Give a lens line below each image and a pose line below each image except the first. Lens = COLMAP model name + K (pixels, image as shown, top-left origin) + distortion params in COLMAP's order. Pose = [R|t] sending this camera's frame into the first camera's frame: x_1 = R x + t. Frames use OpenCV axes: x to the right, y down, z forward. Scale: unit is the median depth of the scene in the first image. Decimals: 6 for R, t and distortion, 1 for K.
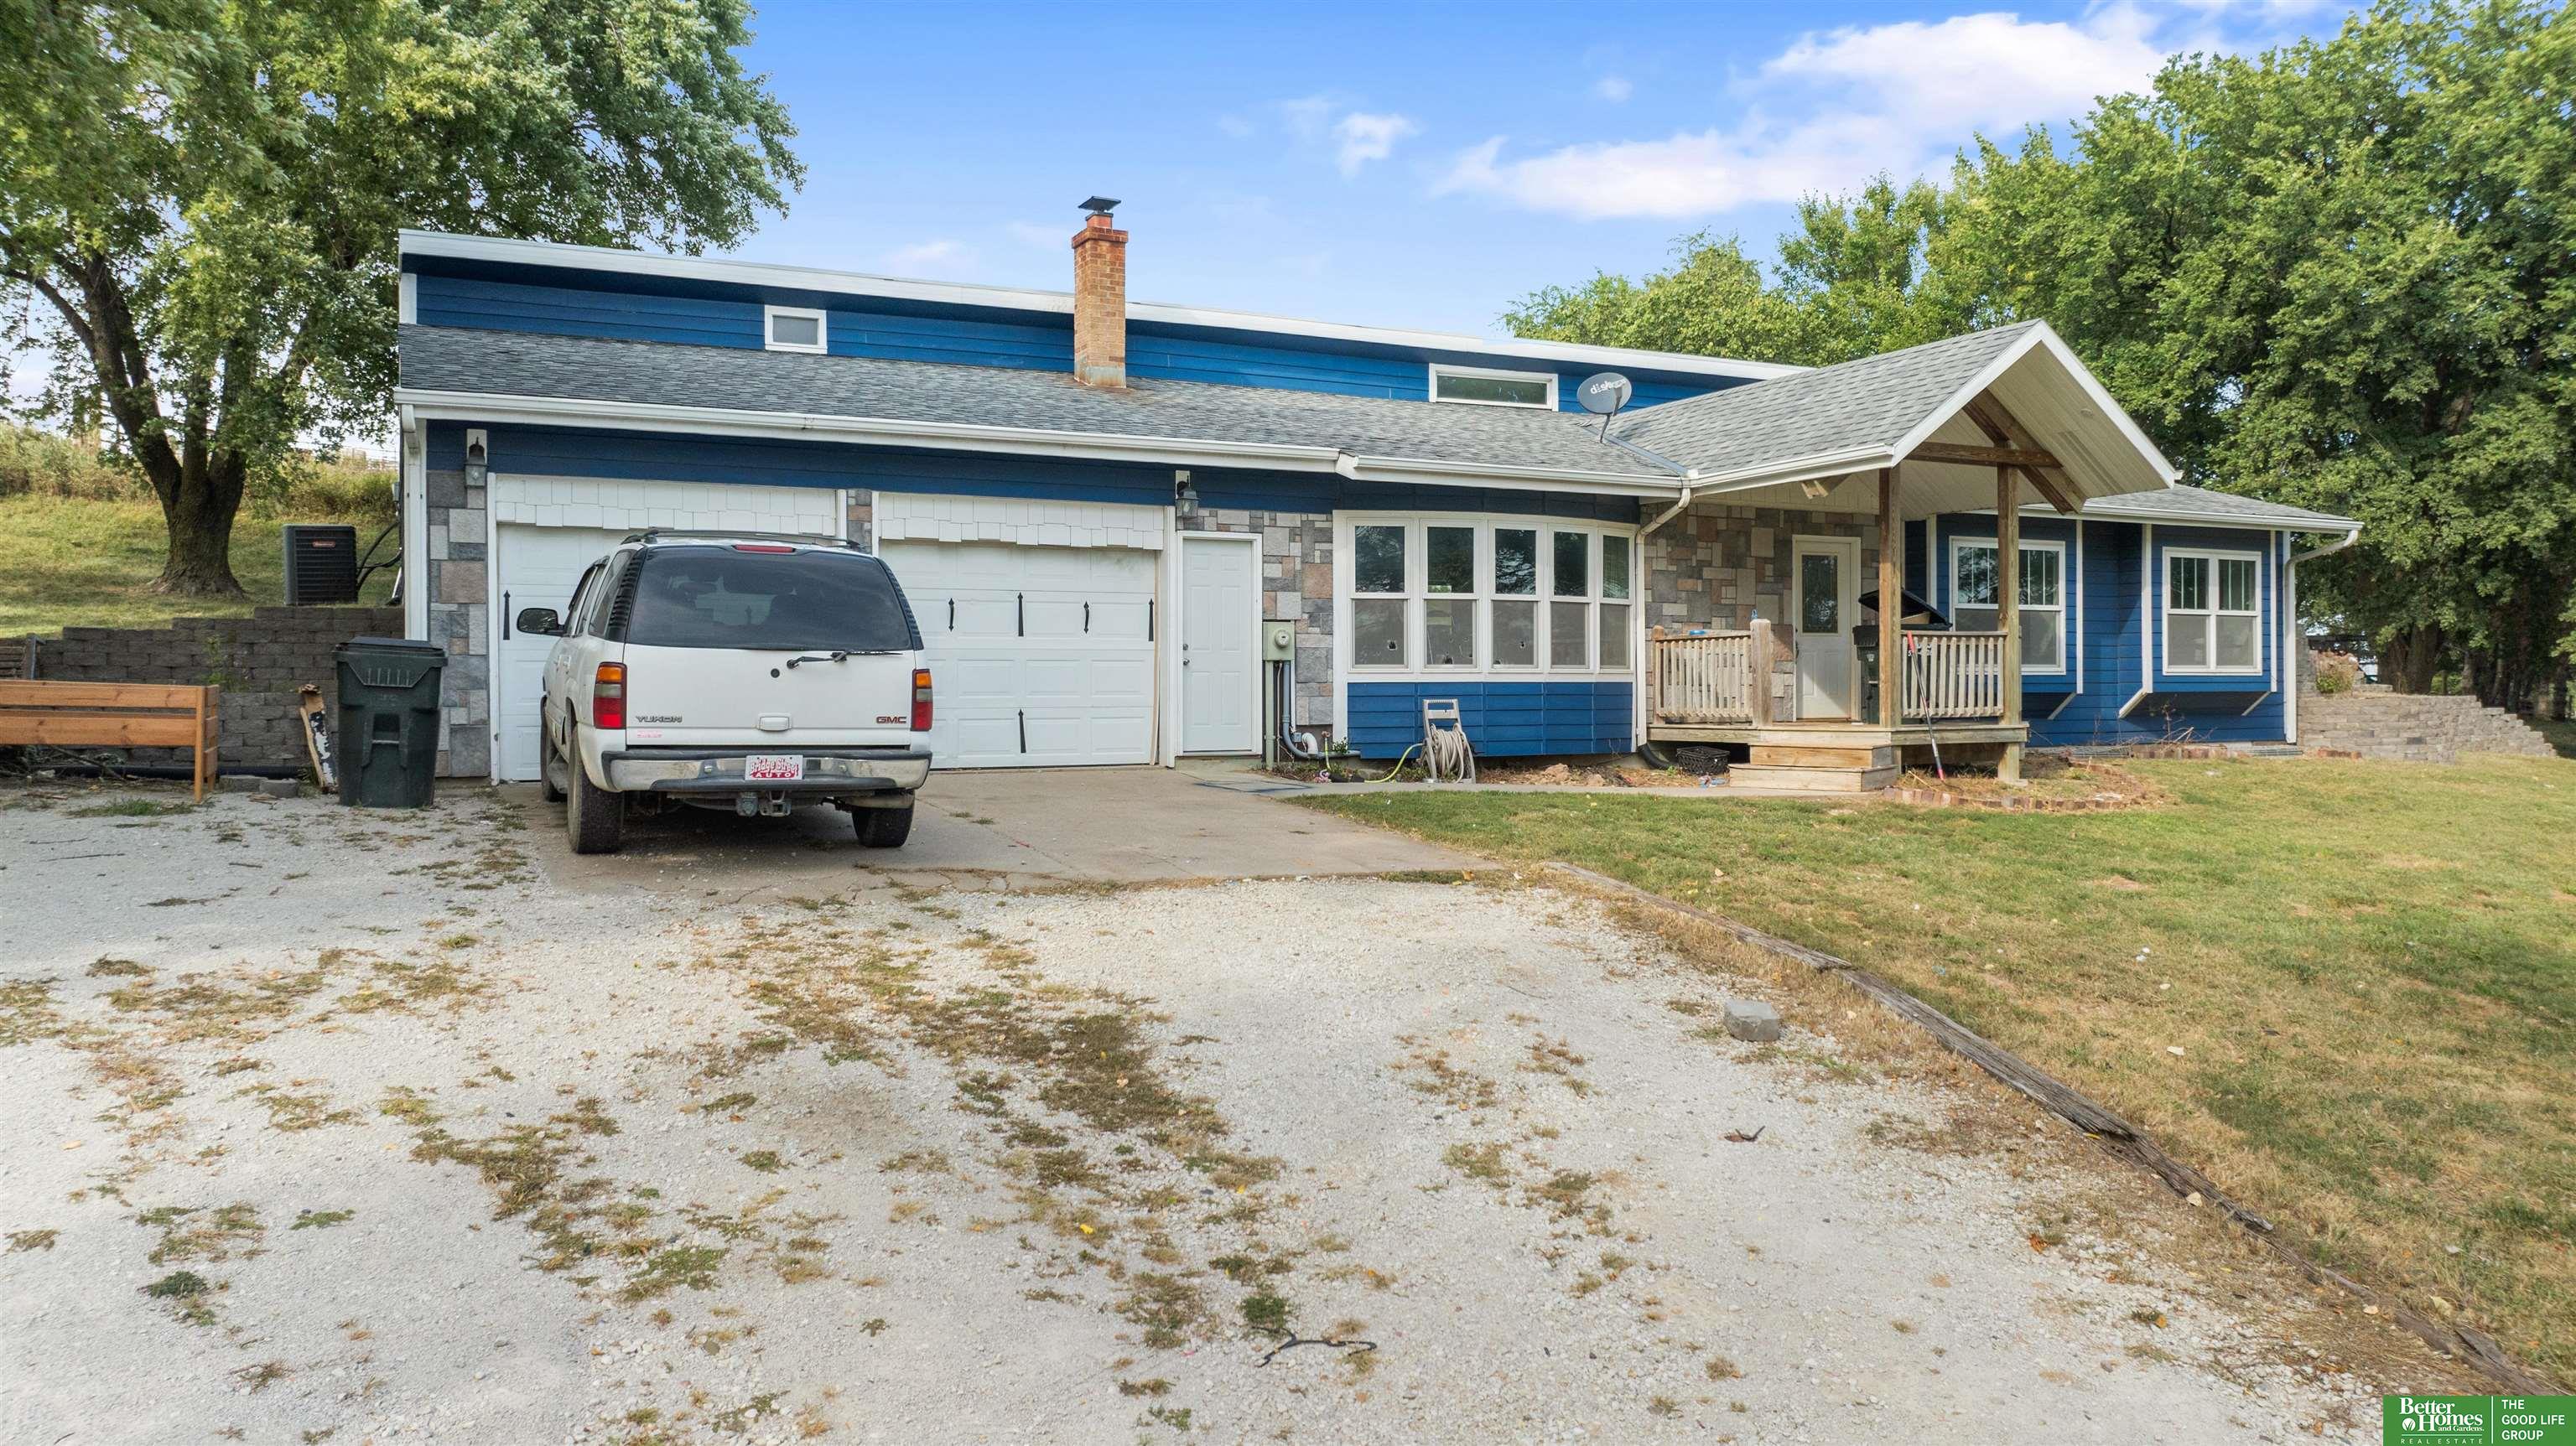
lens RADIAL K [[1807.0, 0, 1280.6], [0, 1807.0, 714.7], [0, 0, 1]] dist [-0.034191, 0.031271]
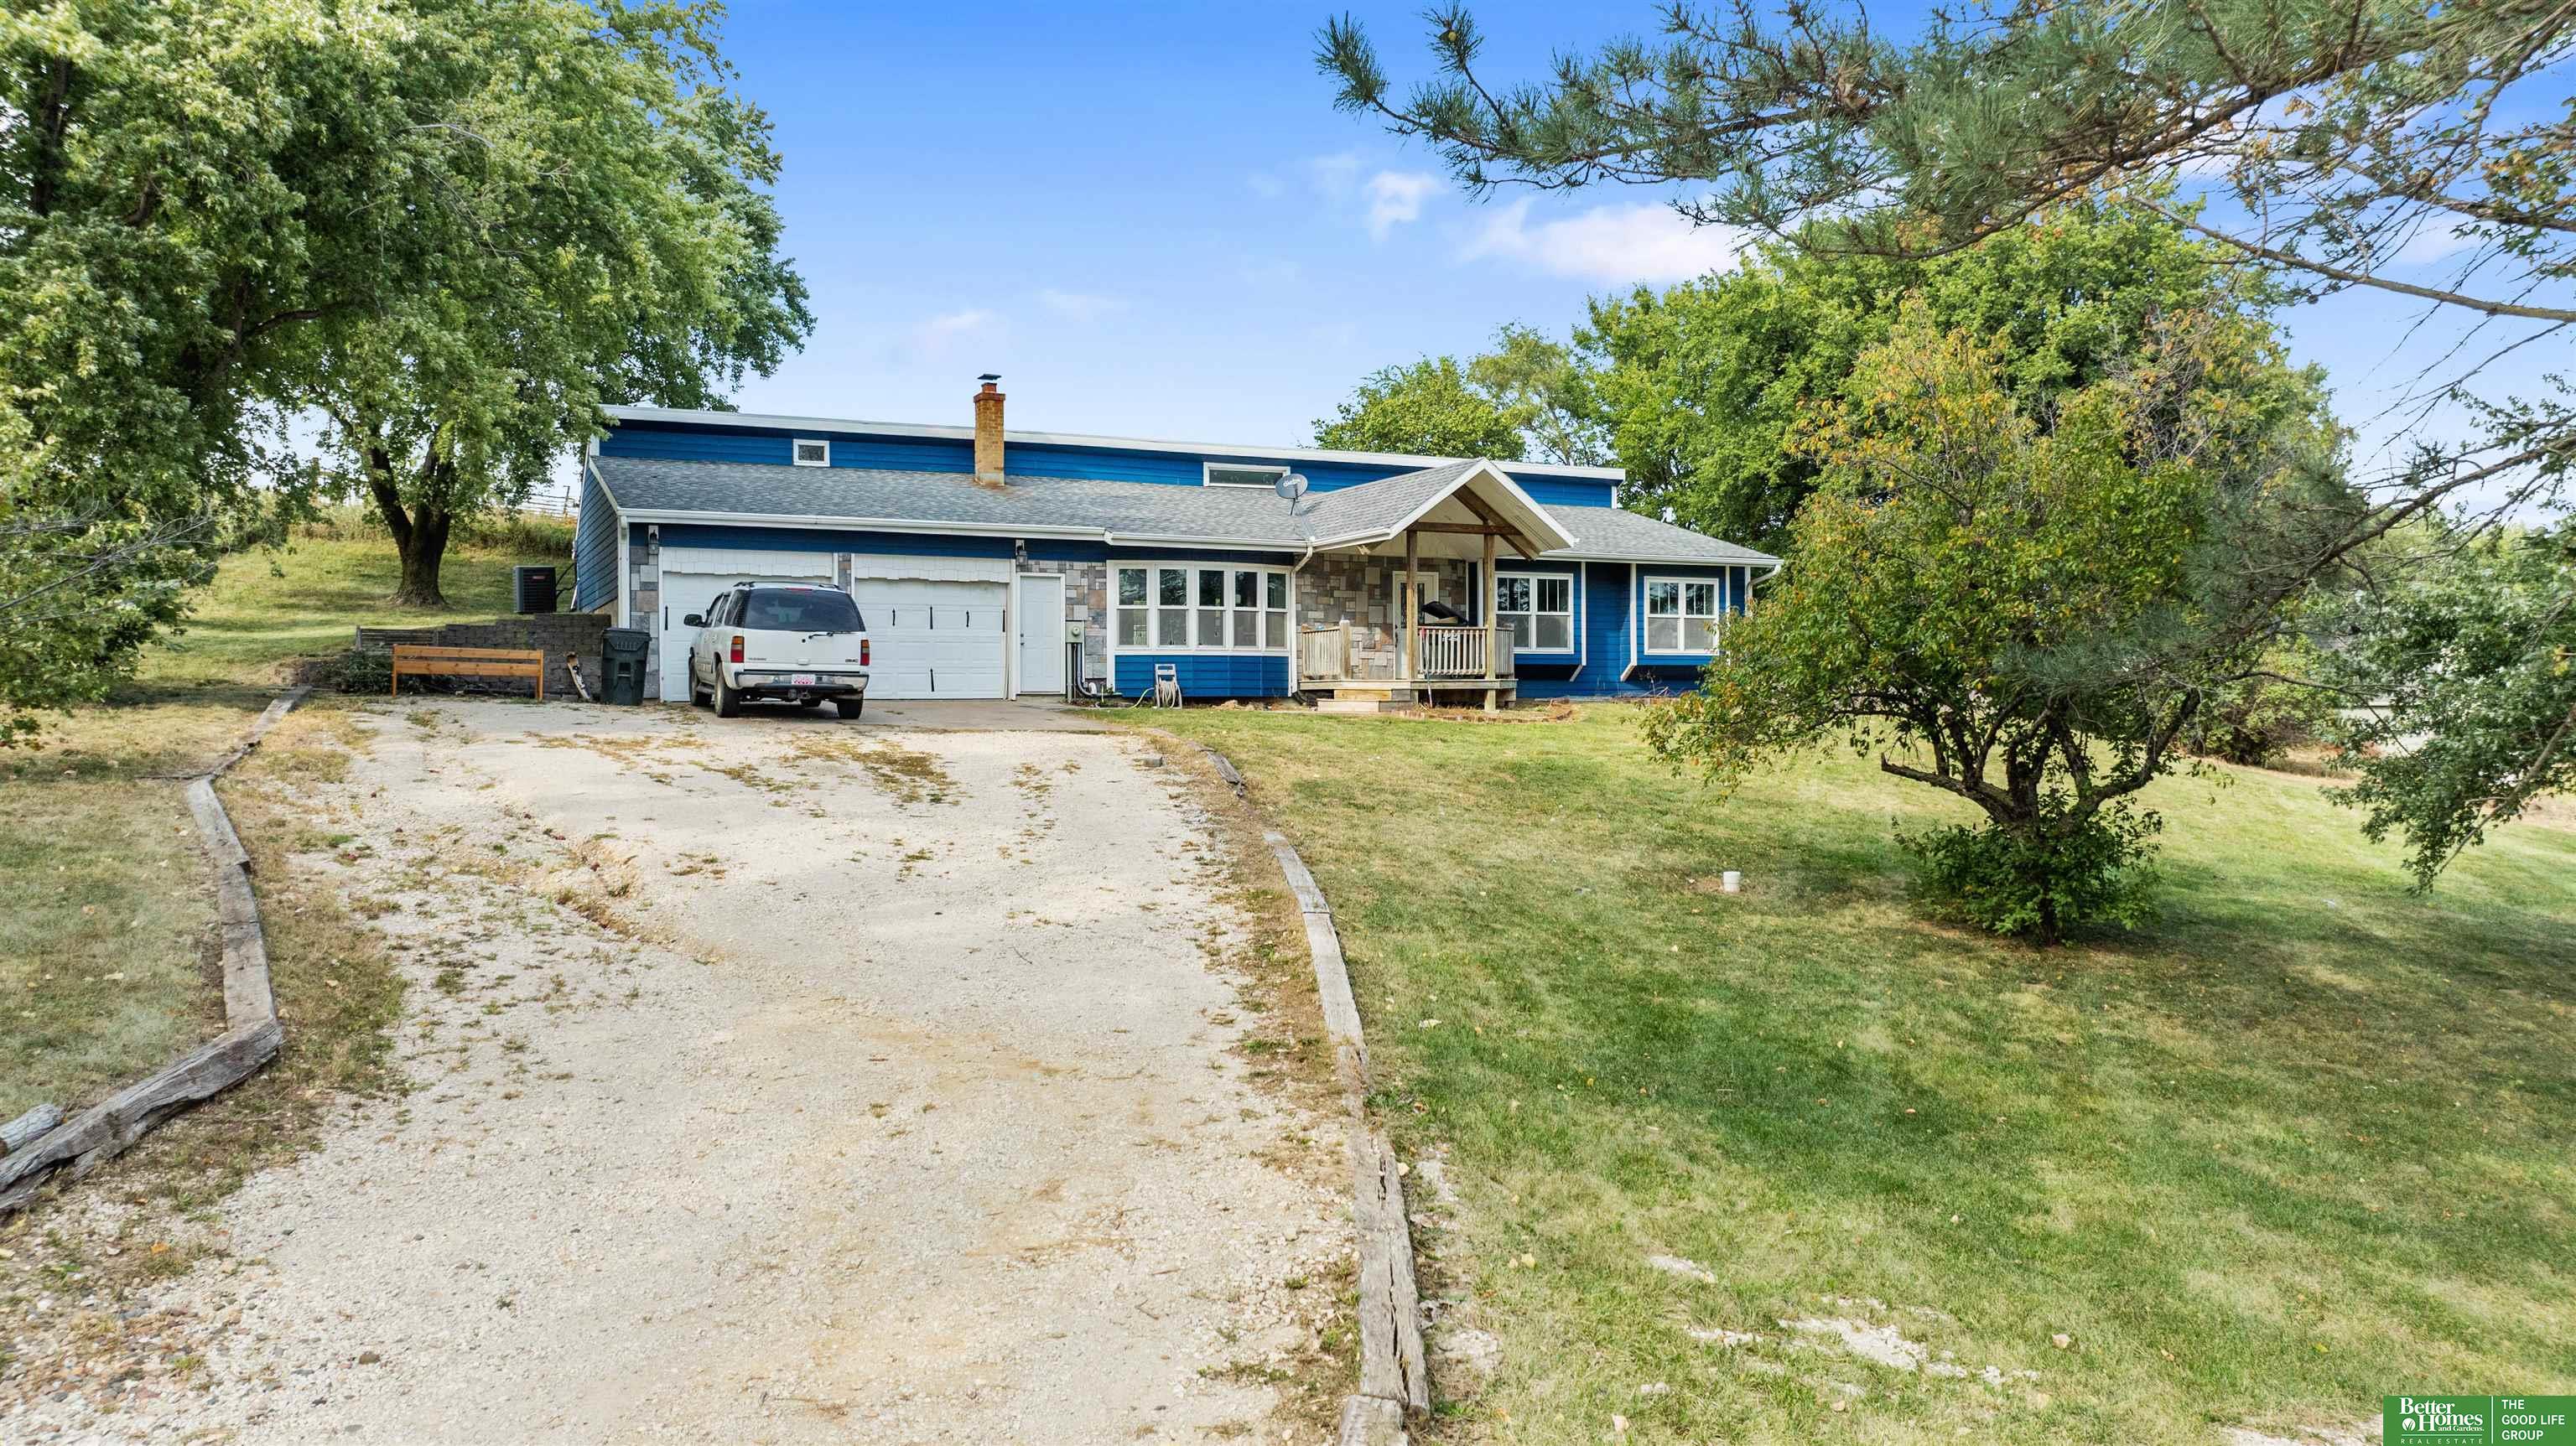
lens RADIAL K [[1807.0, 0, 1291.0], [0, 1807.0, 725.6], [0, 0, 1]] dist [-0.034191, 0.031271]
pose [[0.999999, -0.000374, -0.001040, 0.209899], [0.000376, 0.999998, 0.002126, 0.047907], [0.001039, -0.002126, 0.999997, -0.791848]]
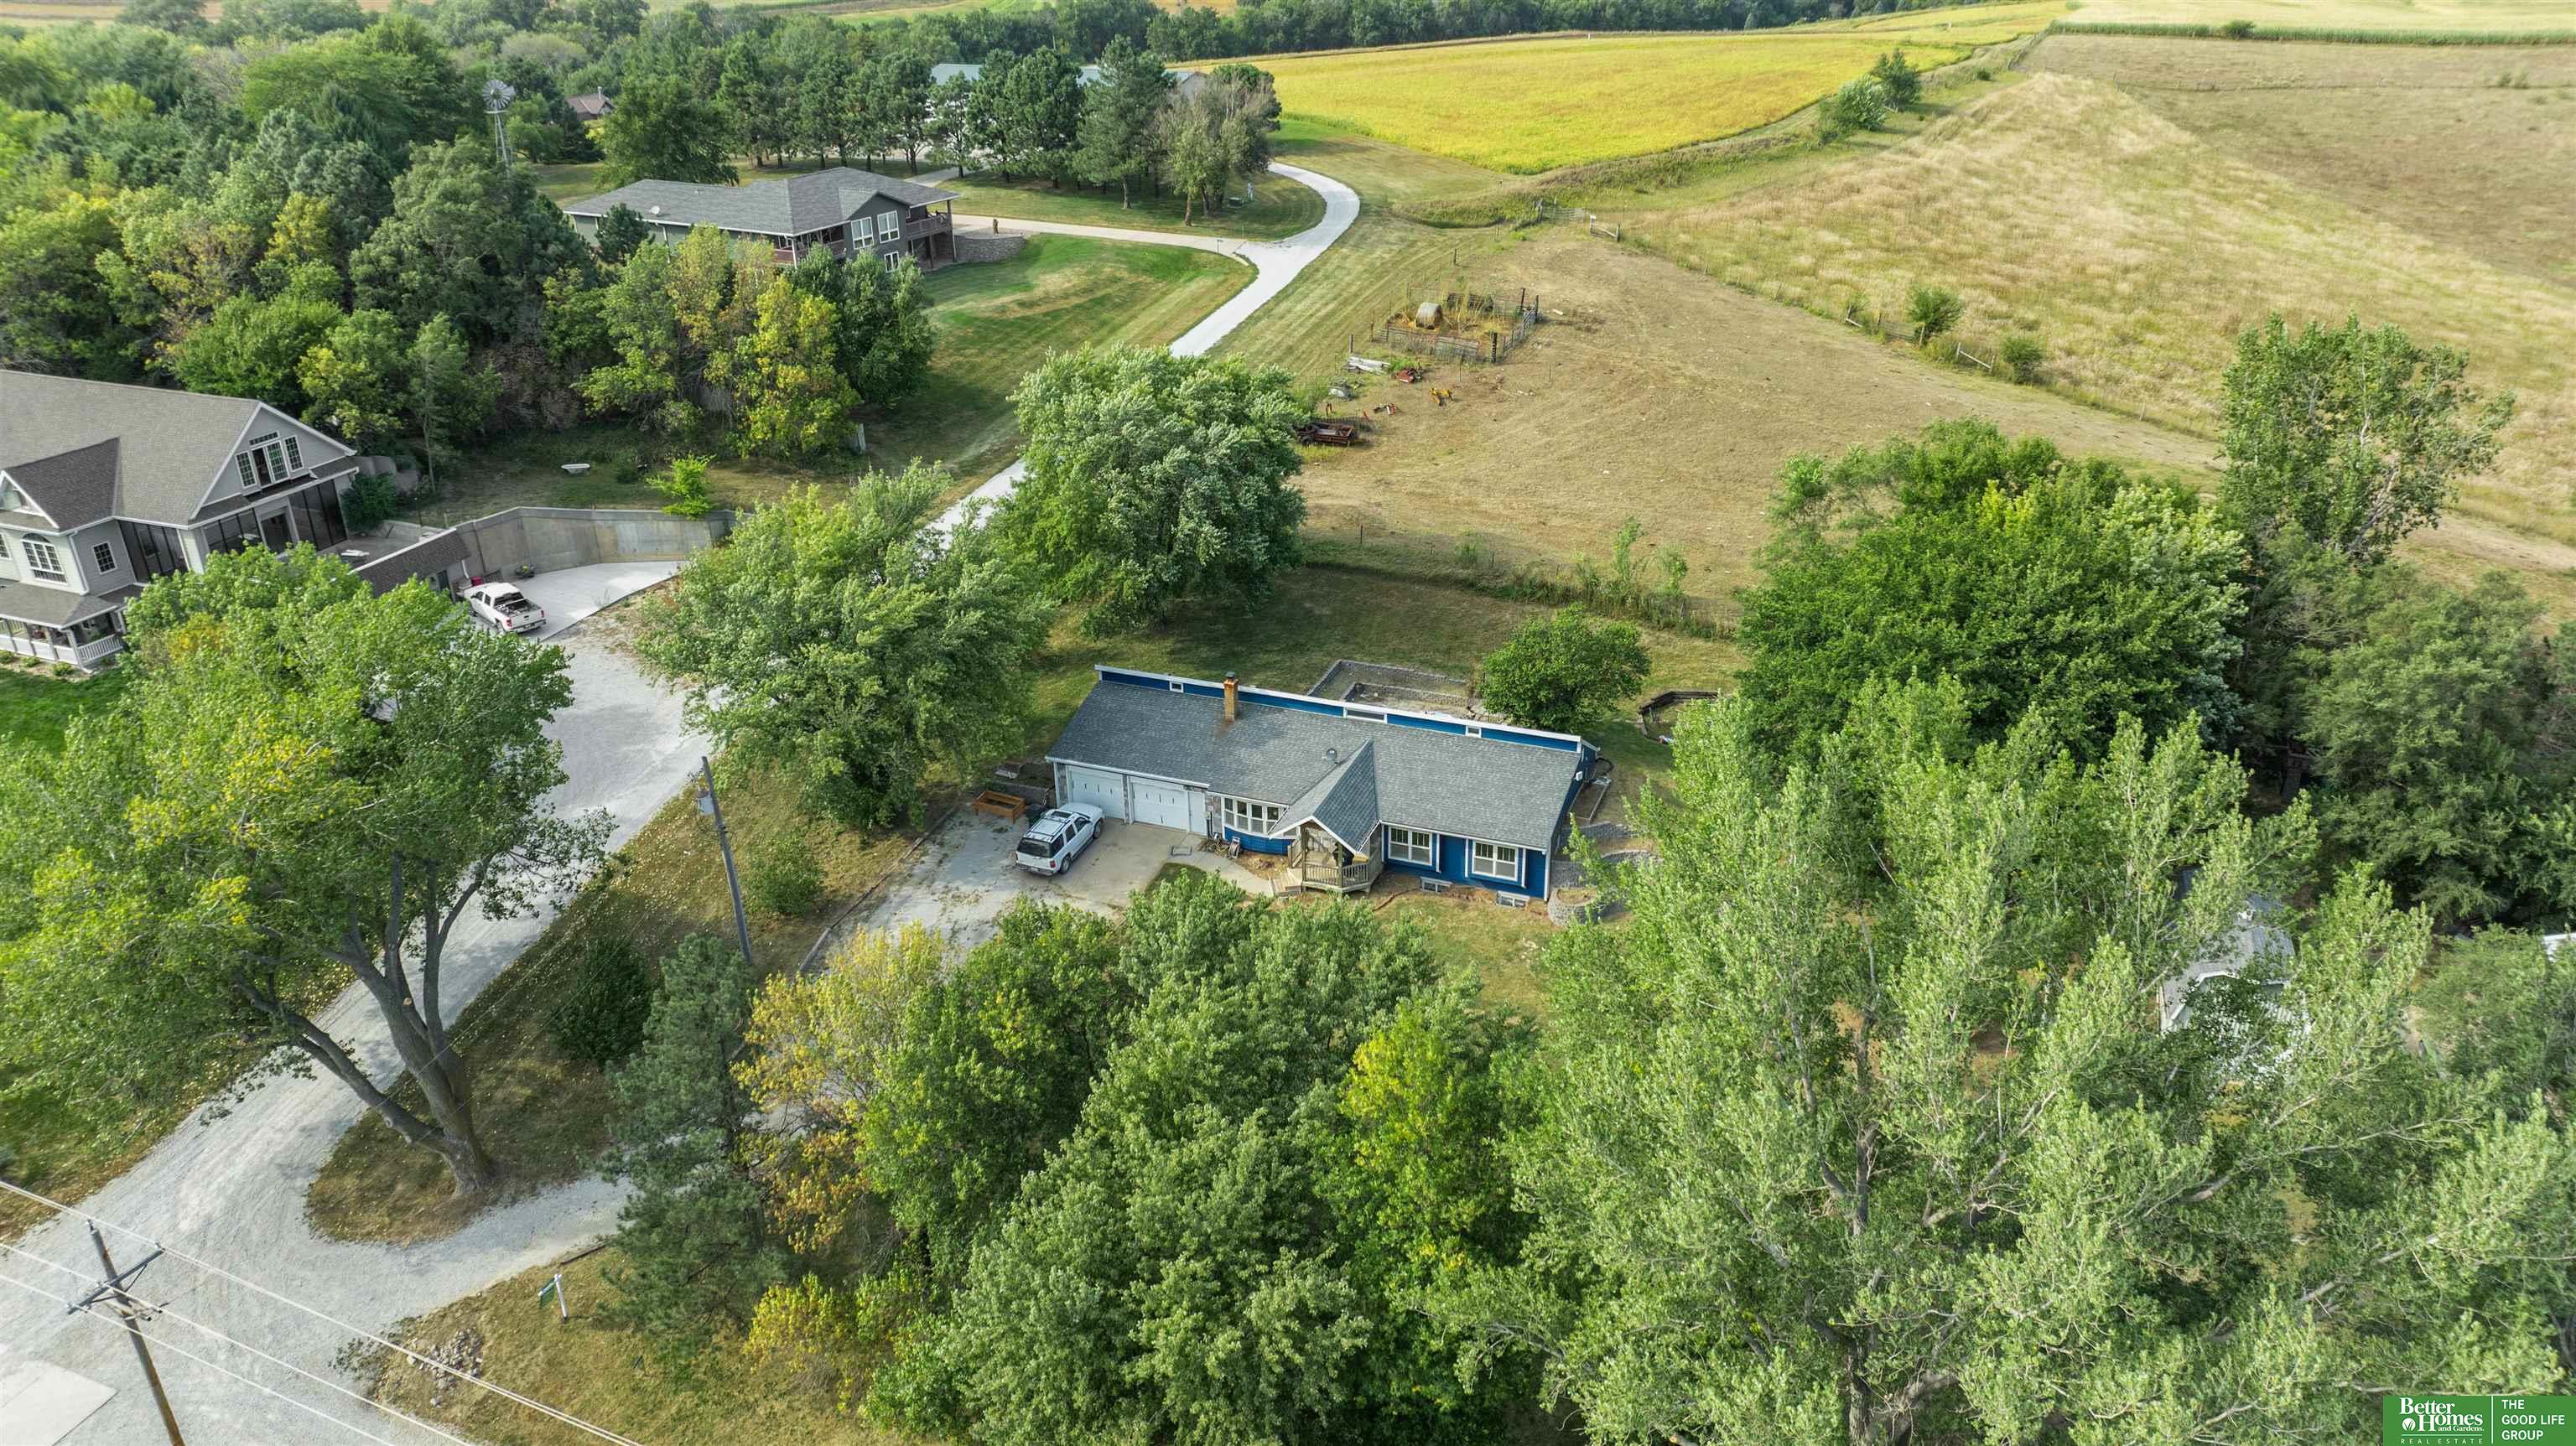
lens RADIAL K [[1807.0, 0, 1285.7], [0, 1807.0, 720.2], [0, 0, 1]] dist [-0.034191, 0.031271]
pose [[0.672926, 0.305010, -0.673899, 2.954874], [0.009201, 0.907509, 0.419931, -2.050539], [0.739652, -0.288784, 0.607880, -1.460841]]
